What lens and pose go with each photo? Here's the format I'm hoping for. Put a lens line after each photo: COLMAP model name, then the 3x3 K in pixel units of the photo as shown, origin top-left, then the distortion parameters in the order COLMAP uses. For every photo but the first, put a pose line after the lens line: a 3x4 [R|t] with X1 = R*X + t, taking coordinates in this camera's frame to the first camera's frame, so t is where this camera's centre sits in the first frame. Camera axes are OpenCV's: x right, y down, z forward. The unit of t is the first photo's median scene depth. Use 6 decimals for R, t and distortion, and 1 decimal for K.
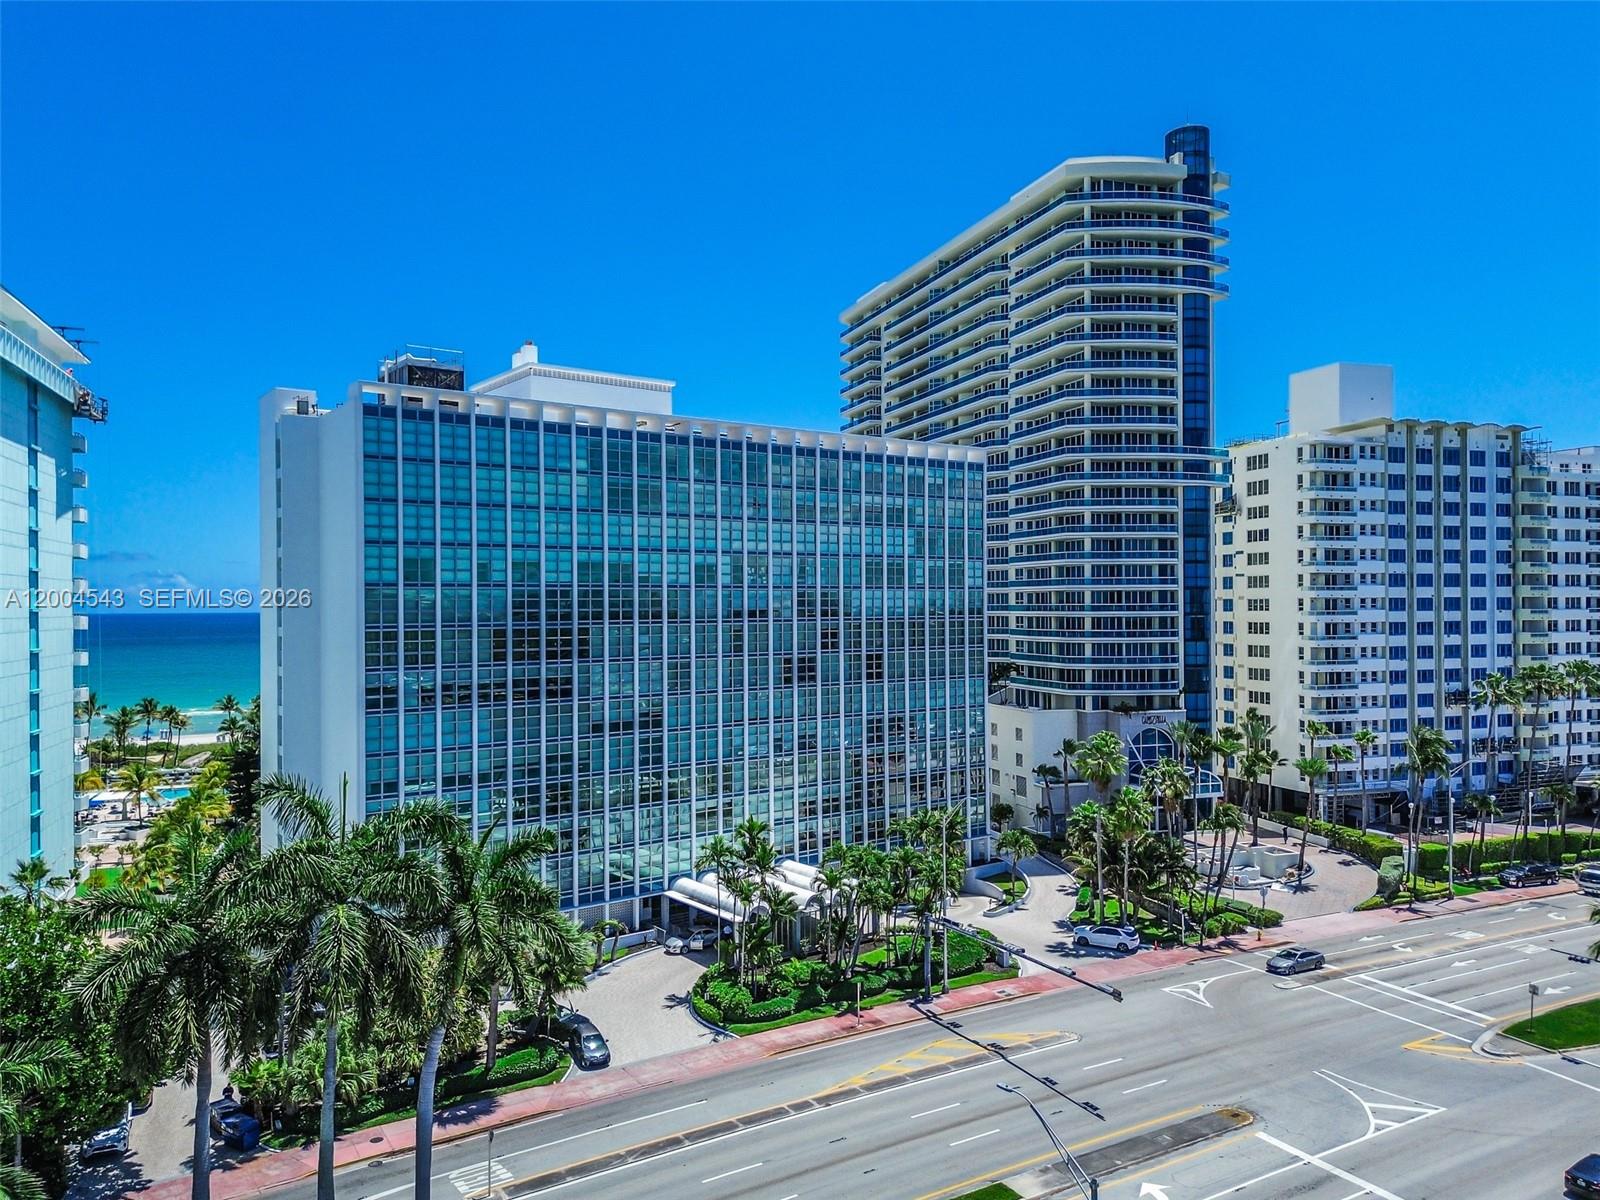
lens RADIAL K [[1144.6, 0, 799.4], [0, 1144.6, 594.4], [0, 0, 1]] dist [0.065552, -0.045497]
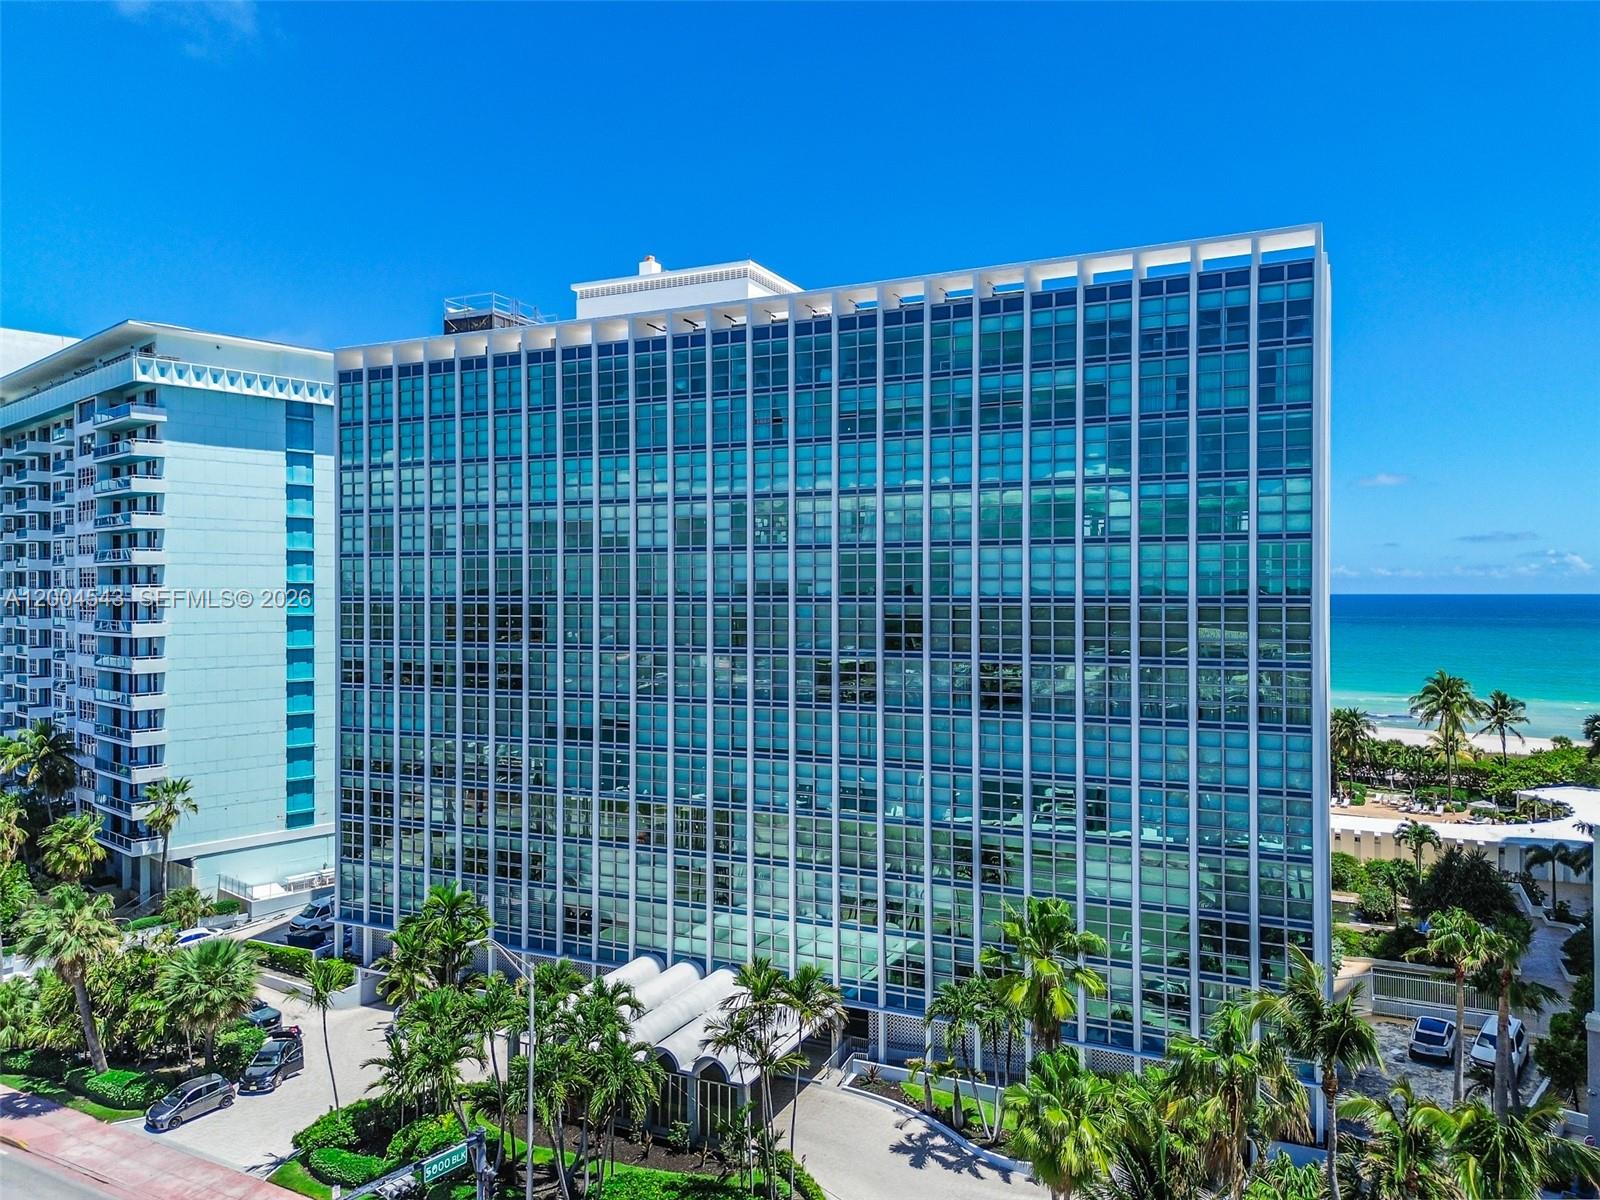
lens RADIAL K [[1144.6, 0, 799.4], [0, 1144.6, 608.7], [0, 0, 1]] dist [0.065552, -0.045497]
pose [[0.480640, 0.020259, -0.876684, 0.586213], [0.005676, 0.999640, 0.026212, 0.012161], [0.876900, -0.017575, 0.480352, 0.762623]]
